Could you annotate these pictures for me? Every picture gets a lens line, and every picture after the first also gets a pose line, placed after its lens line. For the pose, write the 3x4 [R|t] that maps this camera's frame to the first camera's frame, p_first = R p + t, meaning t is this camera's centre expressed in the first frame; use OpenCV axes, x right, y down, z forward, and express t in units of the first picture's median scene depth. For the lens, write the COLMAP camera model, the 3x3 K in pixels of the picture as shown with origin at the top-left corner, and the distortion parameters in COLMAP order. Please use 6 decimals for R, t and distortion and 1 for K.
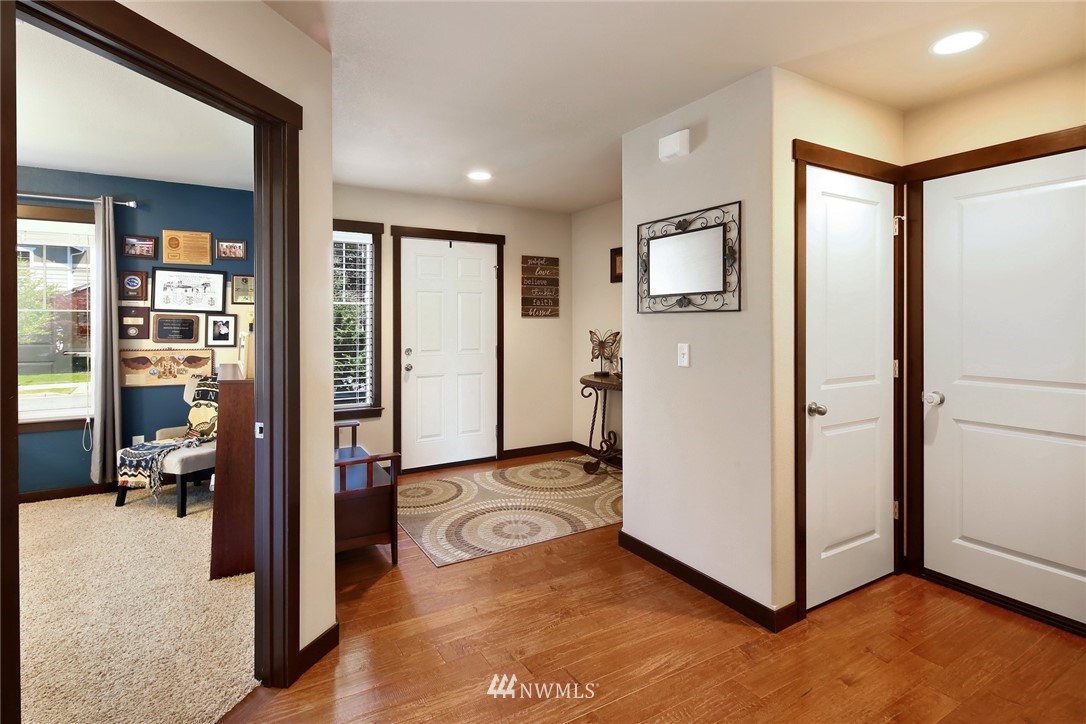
lens RADIAL K [[539.9, 0, 535.0], [0, 539.9, 312.6], [0, 0, 1]] dist [0.010964, -0.003278]
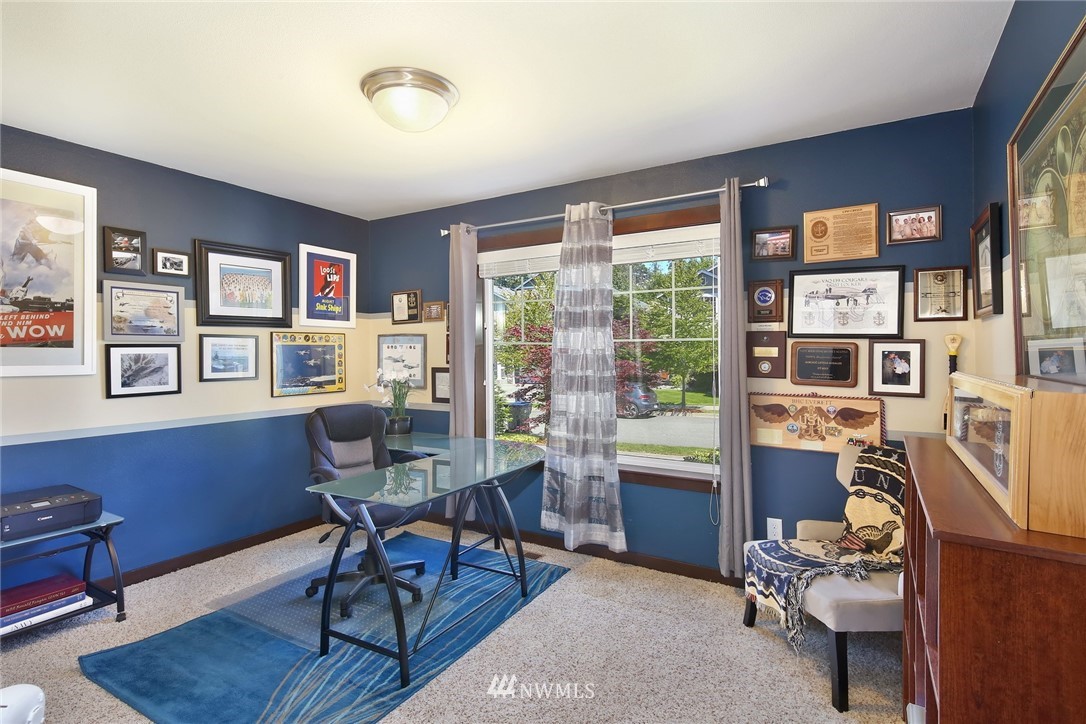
lens RADIAL K [[539.9, 0, 540.7], [0, 539.9, 357.9], [0, 0, 1]] dist [0.010964, -0.003278]
pose [[0.488200, 0.002896, -0.872727, -0.270469], [0.014754, 0.999824, 0.011571, 0.010578], [0.872607, -0.018525, 0.488072, 0.401667]]
